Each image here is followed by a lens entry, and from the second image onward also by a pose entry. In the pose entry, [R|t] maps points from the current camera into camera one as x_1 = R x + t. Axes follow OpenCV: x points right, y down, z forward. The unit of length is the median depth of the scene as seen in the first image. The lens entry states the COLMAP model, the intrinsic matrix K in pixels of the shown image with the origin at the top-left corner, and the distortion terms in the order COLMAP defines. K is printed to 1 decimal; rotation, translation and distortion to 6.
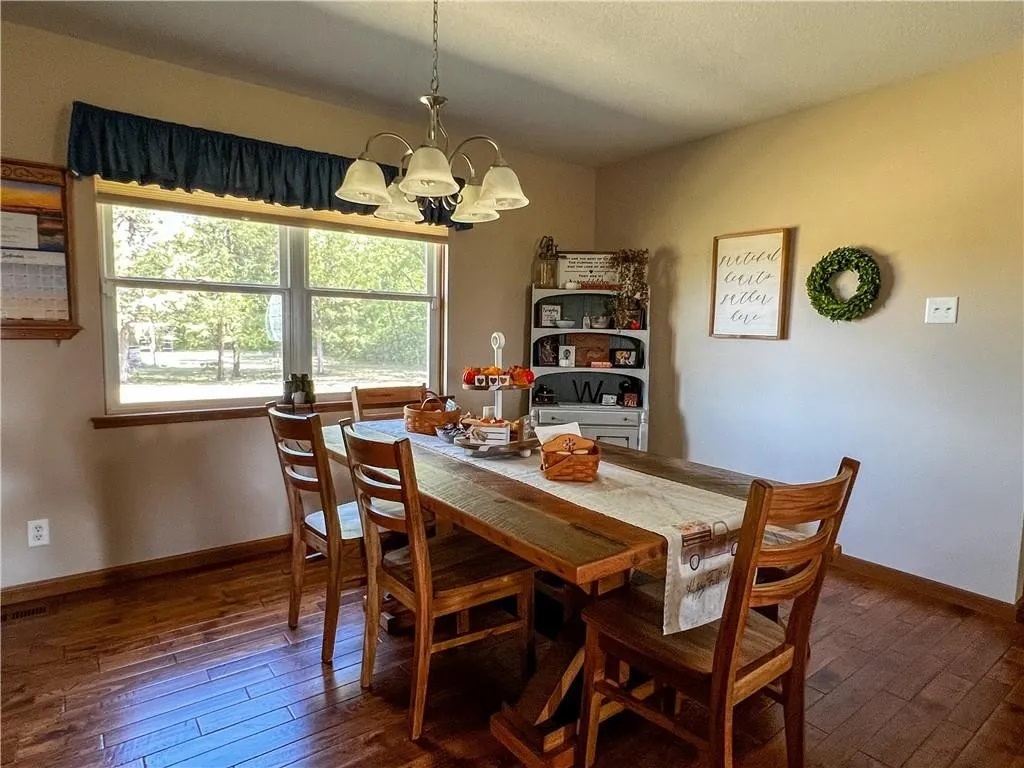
lens RADIAL K [[596.7, 0, 513.2], [0, 596.7, 382.8], [0, 0, 1]] dist [-0.004381, -0.001159]
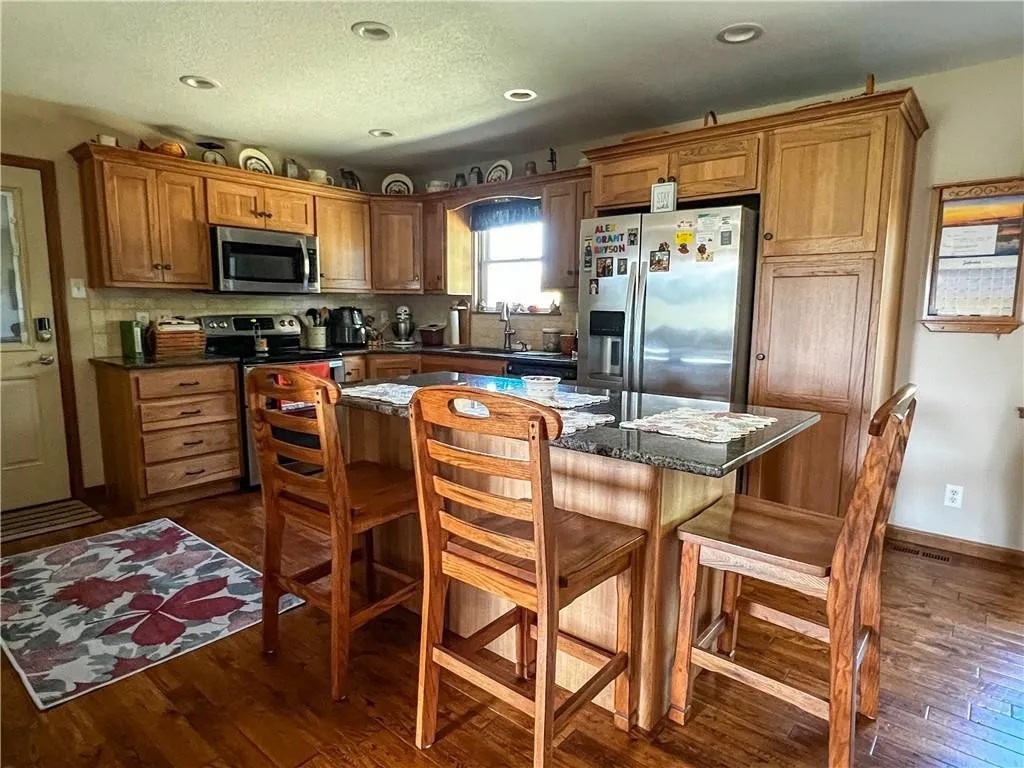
lens RADIAL K [[584.4, 0, 512.6], [0, 584.4, 386.6], [0, 0, 1]] dist [-0.006617, -0.001239]
pose [[0.224665, 0.104979, -0.968765, 0.103952], [-0.102952, 0.991173, 0.083532, 0.029858], [0.968982, 0.080970, 0.233489, -0.139494]]
